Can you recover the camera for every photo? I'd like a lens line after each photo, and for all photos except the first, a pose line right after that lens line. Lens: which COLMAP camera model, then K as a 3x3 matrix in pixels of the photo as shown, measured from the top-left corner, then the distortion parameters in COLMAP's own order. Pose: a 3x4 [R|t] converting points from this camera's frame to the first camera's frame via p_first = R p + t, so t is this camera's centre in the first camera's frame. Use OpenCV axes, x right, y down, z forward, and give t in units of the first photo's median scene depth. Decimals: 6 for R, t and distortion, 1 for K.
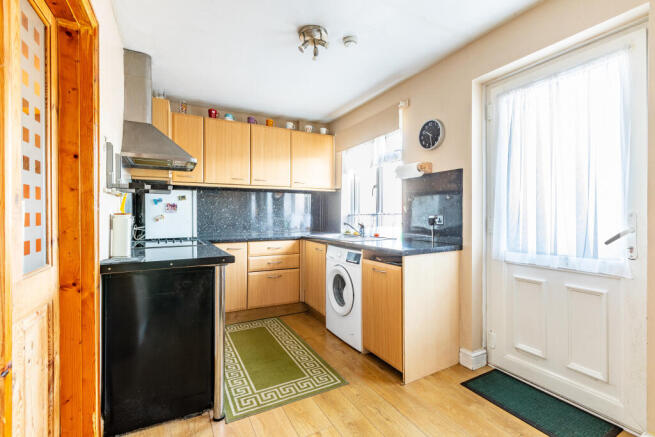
lens RADIAL K [[301.3, 0, 325.1], [0, 301.3, 215.5], [0, 0, 1]] dist [-0.002222, -0.000102]
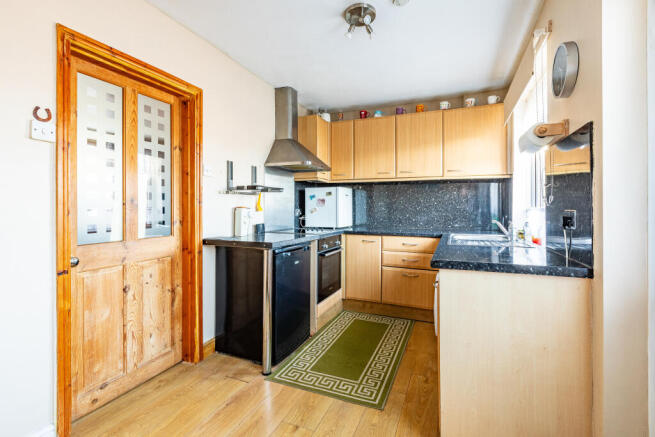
lens RADIAL K [[301.3, 0, 315.6], [0, 301.3, 207.7], [0, 0, 1]] dist [-0.002222, -0.000102]
pose [[0.618056, 0.004416, -0.786122, 0.408740], [-0.006468, 0.999979, 0.000533, -0.003789], [0.786108, 0.004755, 0.618071, 0.218699]]
